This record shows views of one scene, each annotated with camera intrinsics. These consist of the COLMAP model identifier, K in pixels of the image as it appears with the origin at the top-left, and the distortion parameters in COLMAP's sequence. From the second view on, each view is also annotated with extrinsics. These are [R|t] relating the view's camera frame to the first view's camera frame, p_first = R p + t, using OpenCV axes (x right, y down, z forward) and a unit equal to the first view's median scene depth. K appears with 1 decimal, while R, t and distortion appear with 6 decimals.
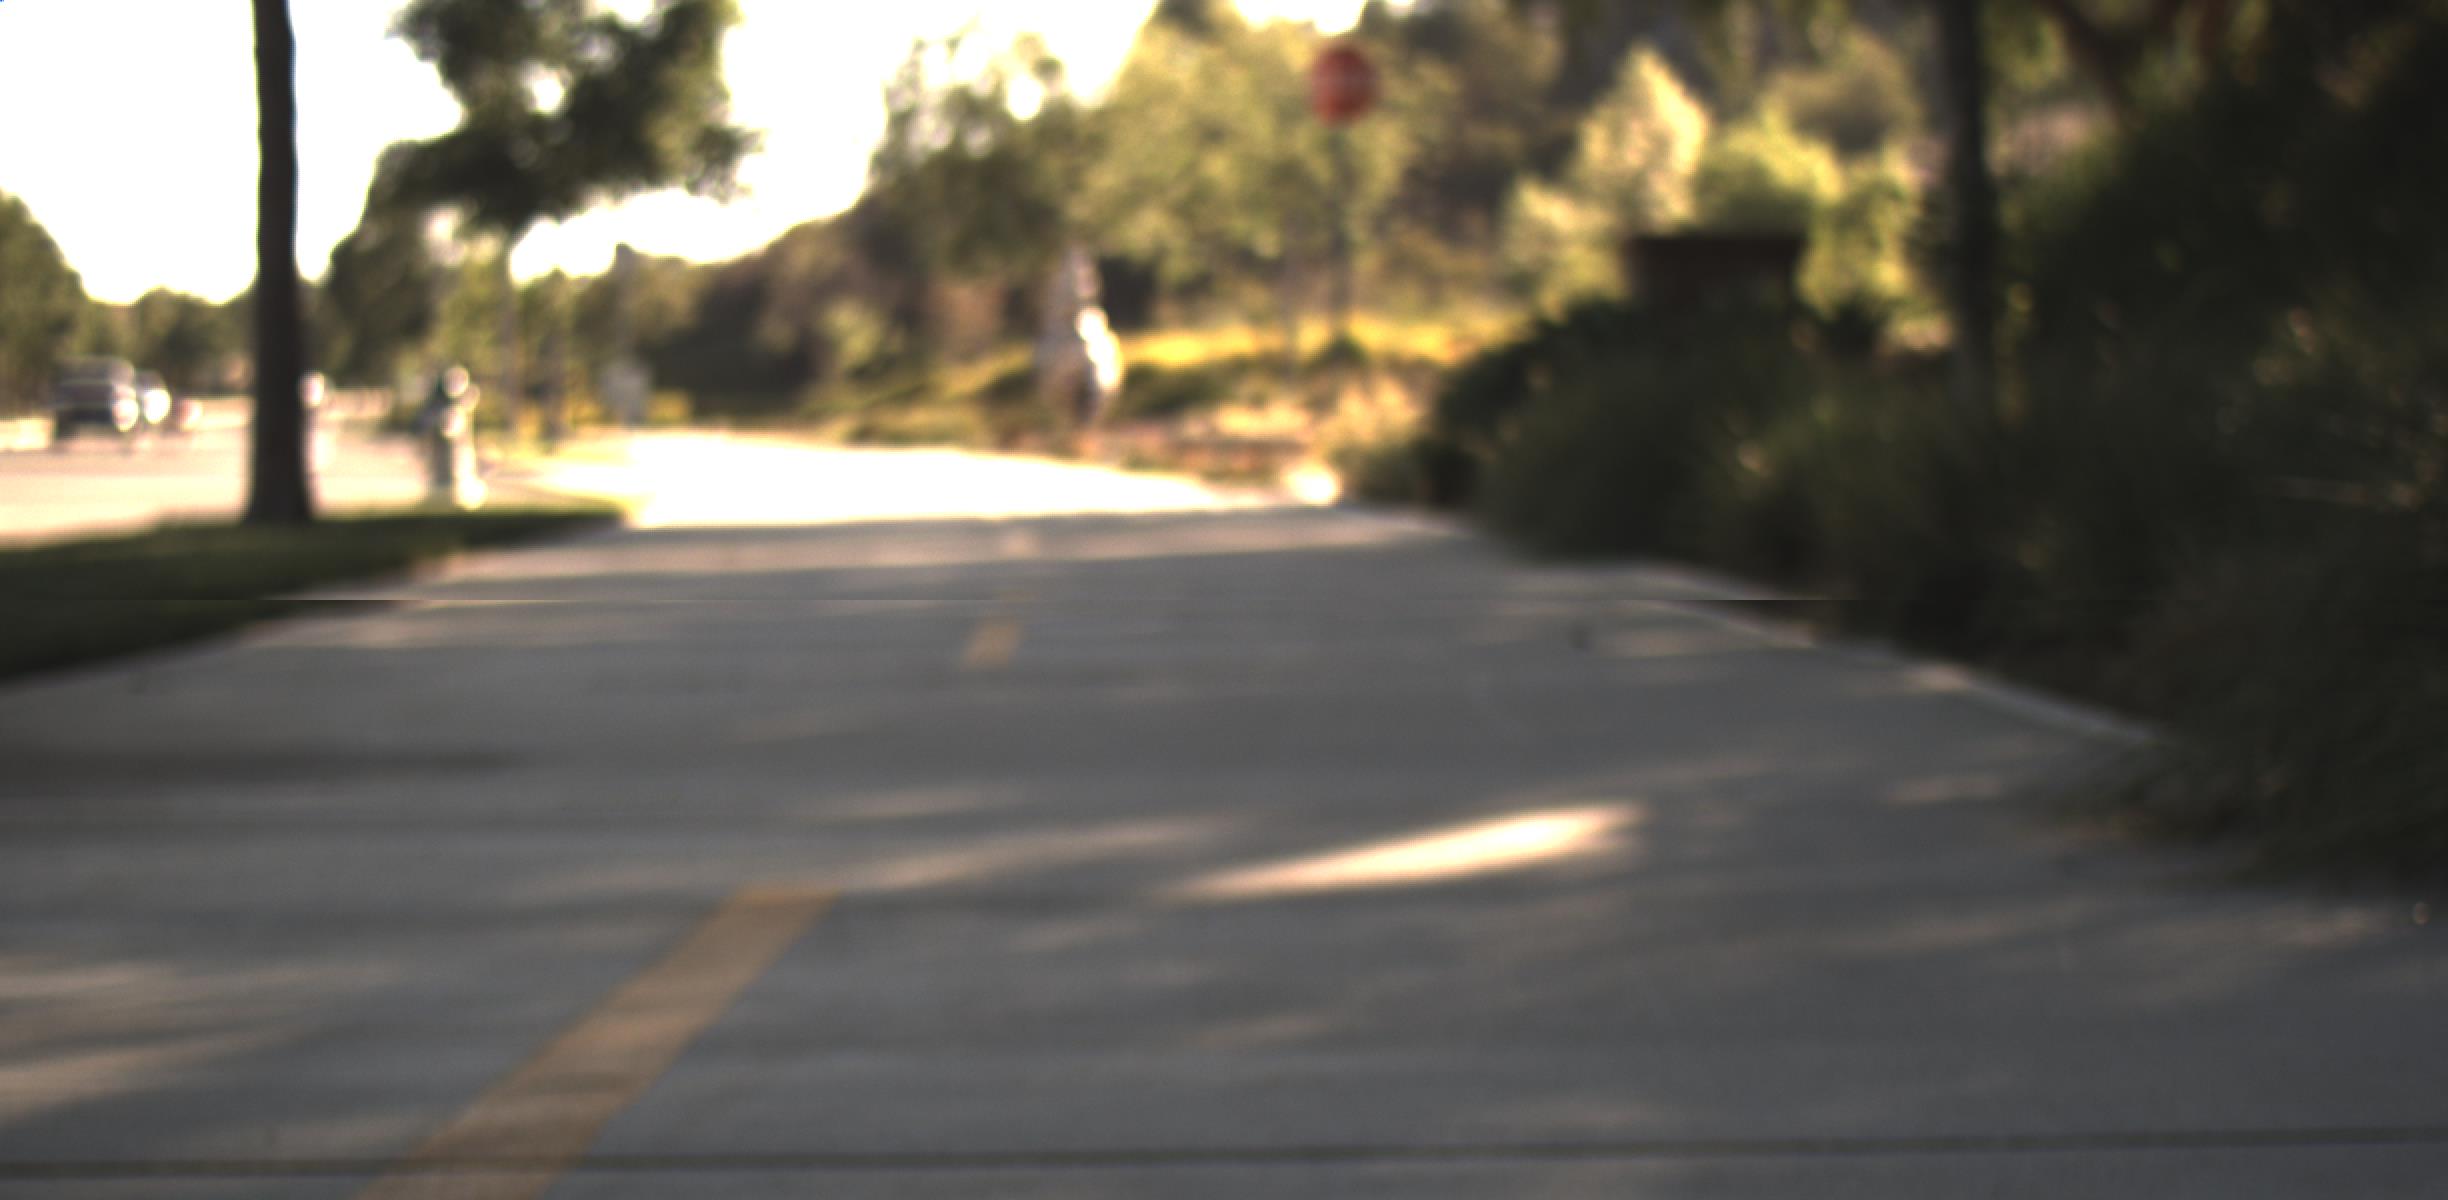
lens RADIAL K [[4867.4, 0, 1224.0], [0, 4867.4, 600.0], [0, 0, 1]] dist [-0.041874, 0.490473]
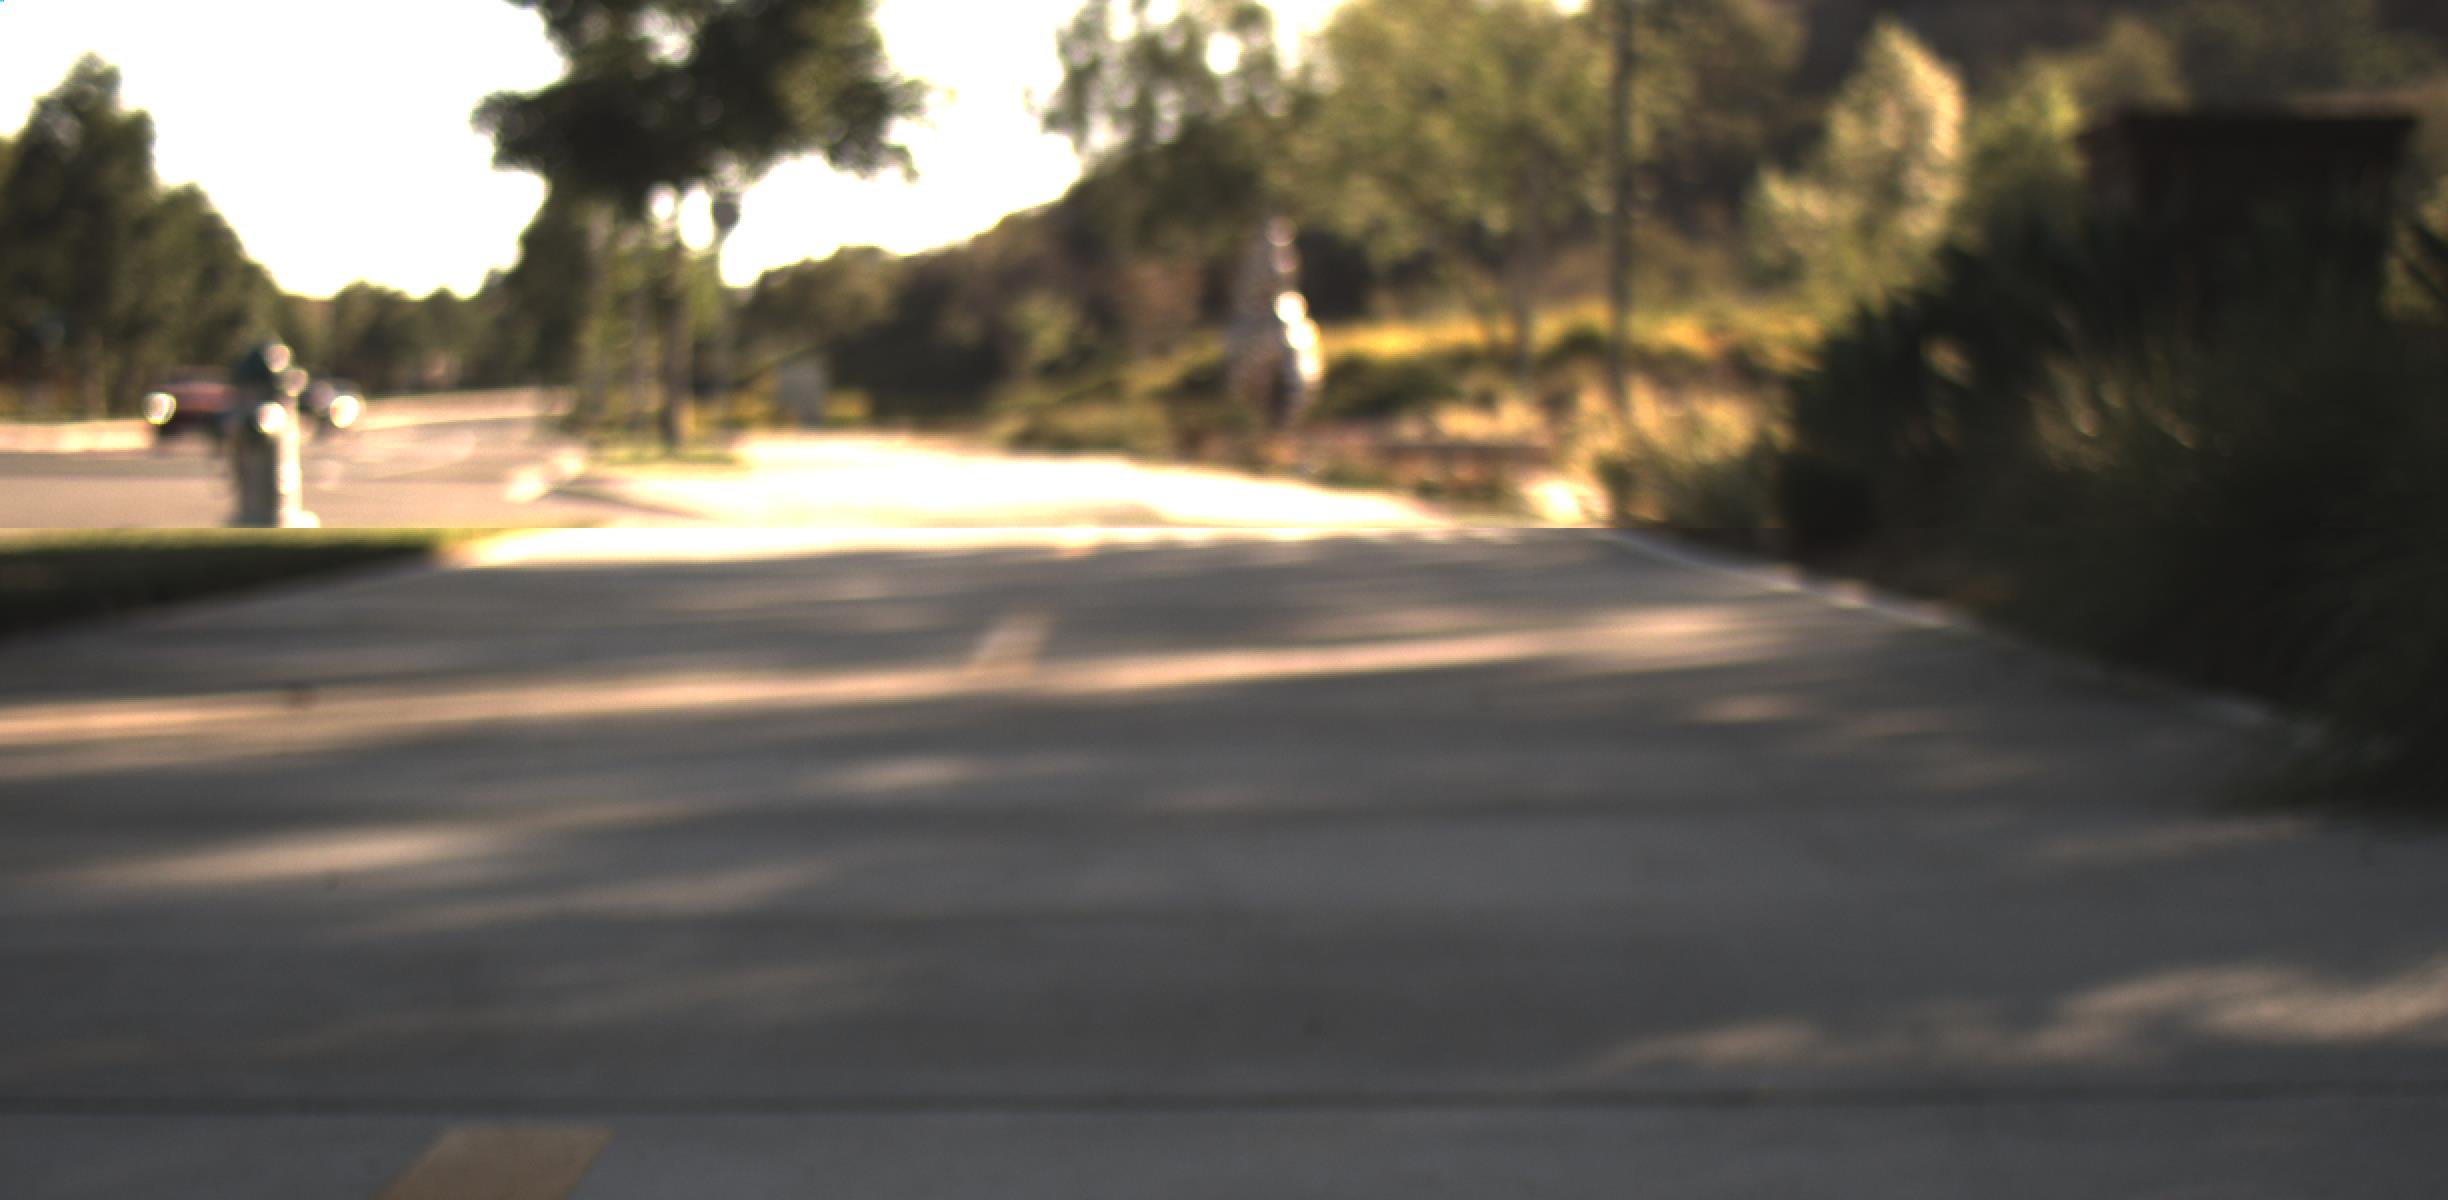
lens RADIAL K [[4867.4, 0, 1224.0], [0, 4867.4, 600.0], [0, 0, 1]] dist [-0.041874, 0.490473]
pose [[0.998935, 0.006473, -0.045675, 0.000263], [-0.006500, 0.999979, -0.000424, -0.004684], [0.045672, 0.000721, 0.998956, 0.133867]]
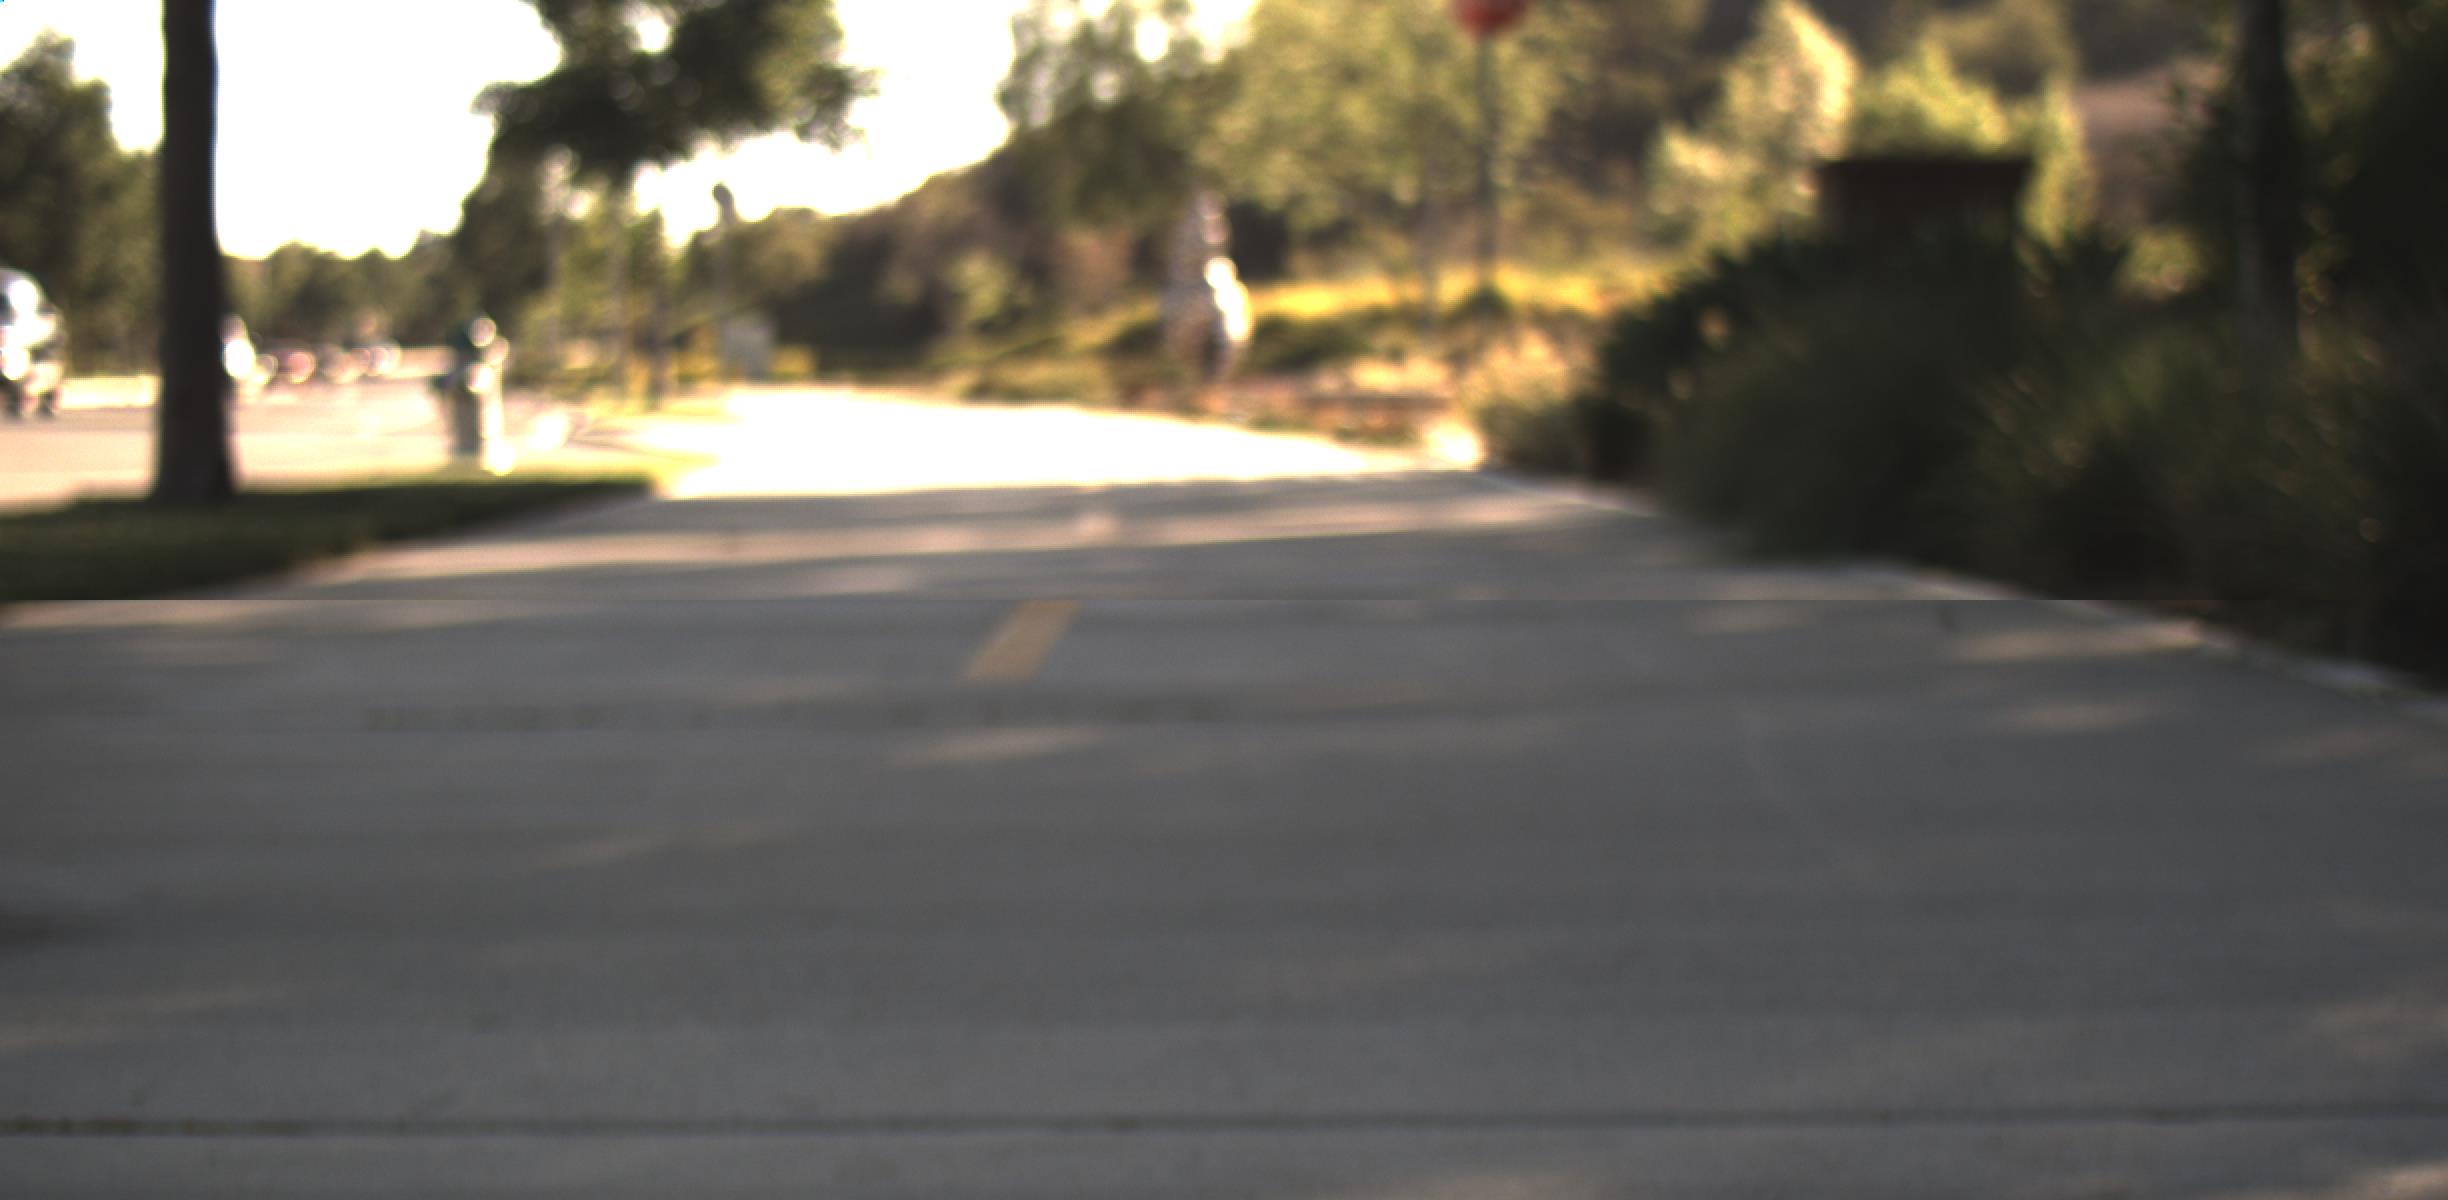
lens RADIAL K [[4867.4, 0, 1224.0], [0, 4867.4, 600.0], [0, 0, 1]] dist [-0.041874, 0.490473]
pose [[0.999588, 0.000800, -0.028685, 0.000699], [-0.000533, 0.999956, 0.009333, -0.001803], [0.028691, -0.009314, 0.999545, 0.047131]]
